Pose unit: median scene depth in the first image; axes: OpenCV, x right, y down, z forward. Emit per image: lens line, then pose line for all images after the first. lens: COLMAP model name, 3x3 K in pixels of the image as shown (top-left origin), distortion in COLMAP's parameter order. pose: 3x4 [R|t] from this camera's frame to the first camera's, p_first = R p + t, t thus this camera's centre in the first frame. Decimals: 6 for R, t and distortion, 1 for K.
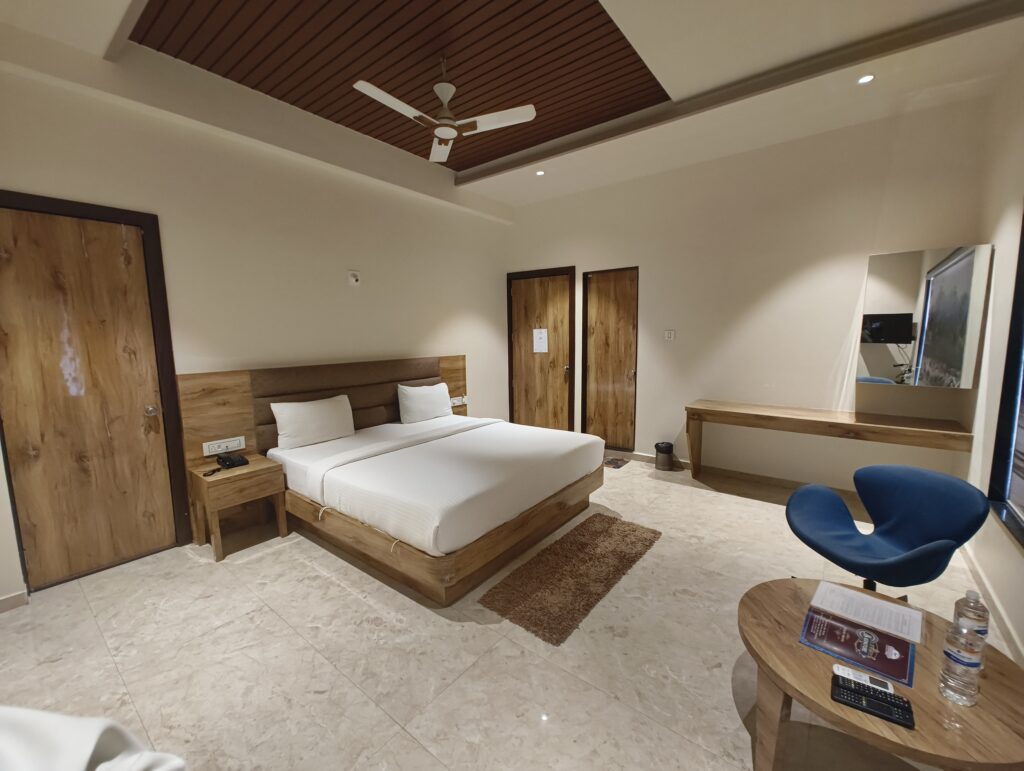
lens RADIAL K [[419.9, 0, 513.7], [0, 419.9, 382.7], [0, 0, 1]] dist [0.000270, -0.000470]
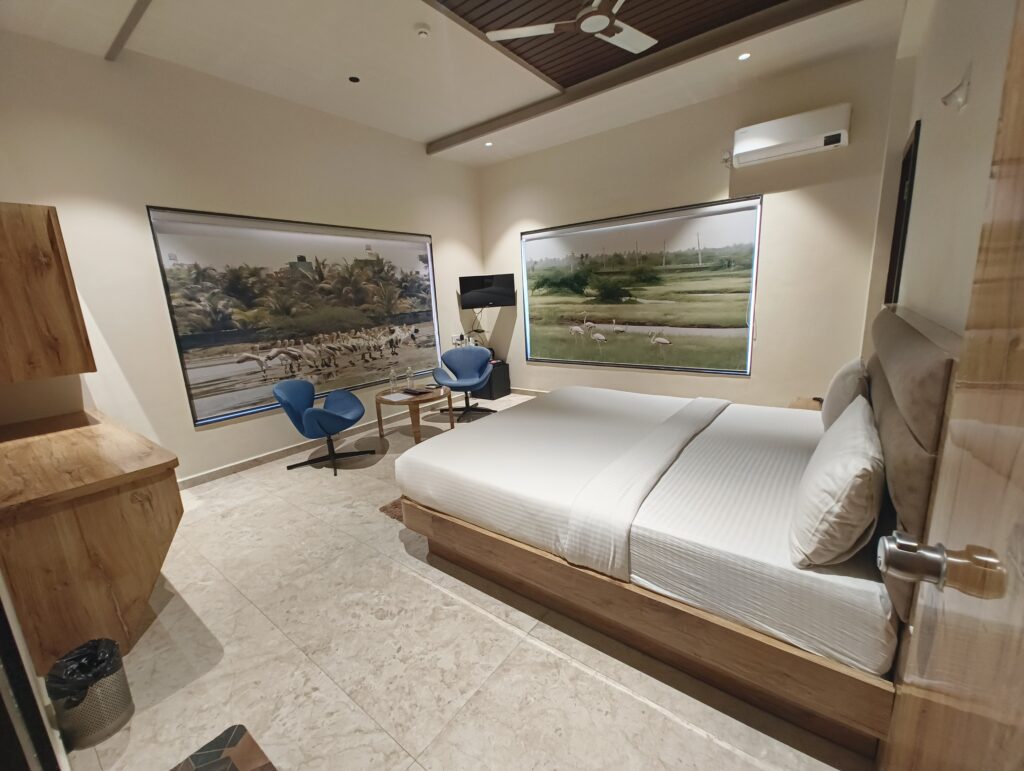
lens RADIAL K [[419.9, 0, 509.0], [0, 419.9, 383.6], [0, 0, 1]] dist [0.000270, -0.000470]
pose [[-0.997995, 0.062251, 0.011408, 0.032800], [0.062599, 0.944460, 0.322610, -0.186019], [0.009309, 0.322677, -0.946463, 1.737259]]
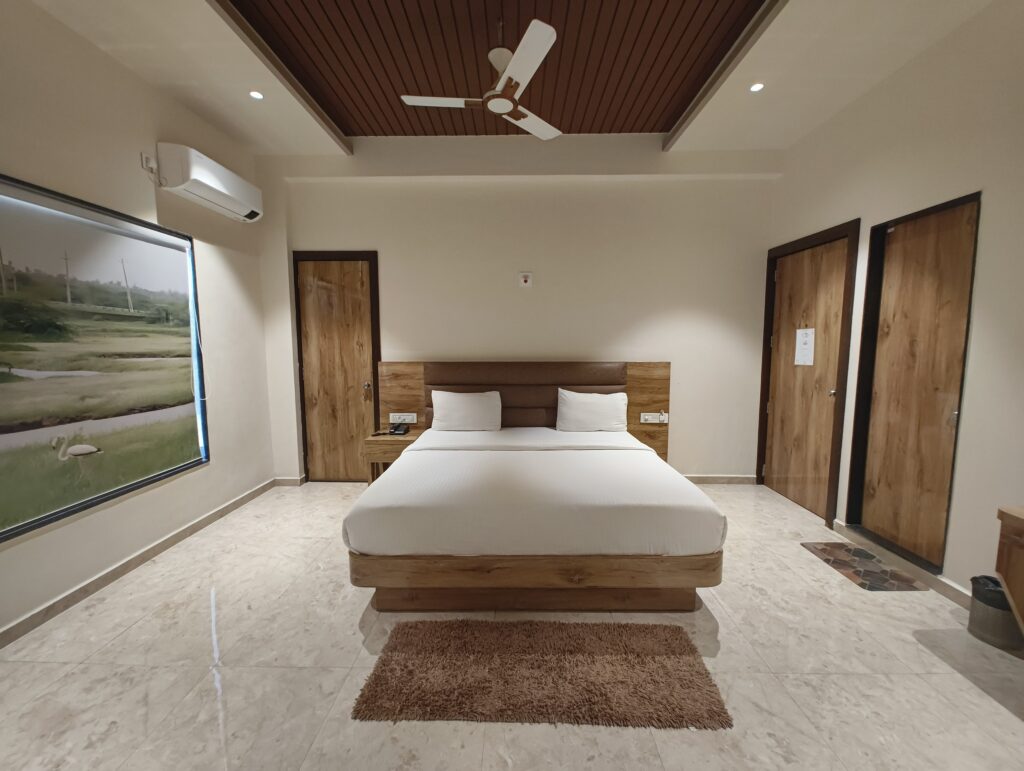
lens RADIAL K [[419.9, 0, 513.0], [0, 419.9, 383.9], [0, 0, 1]] dist [0.000270, -0.000470]
pose [[0.602235, 0.090525, -0.793170, 0.535094], [-0.100928, 0.994212, 0.036838, -0.038125], [0.791913, 0.057868, 0.607885, 0.447753]]
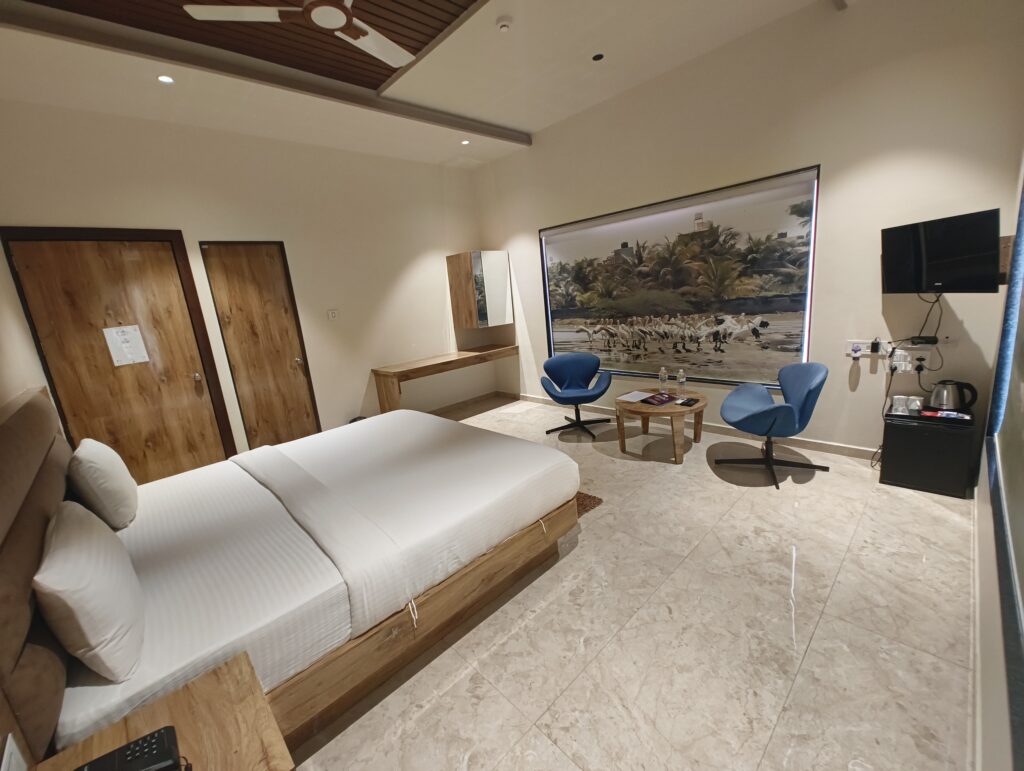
lens RADIAL K [[419.9, 0, 511.2], [0, 419.9, 381.6], [0, 0, 1]] dist [0.000270, -0.000470]
pose [[0.147960, -0.212949, 0.965795, -0.800589], [0.209843, 0.961069, 0.179758, -0.070414], [-0.966475, 0.176069, 0.186886, 0.597042]]
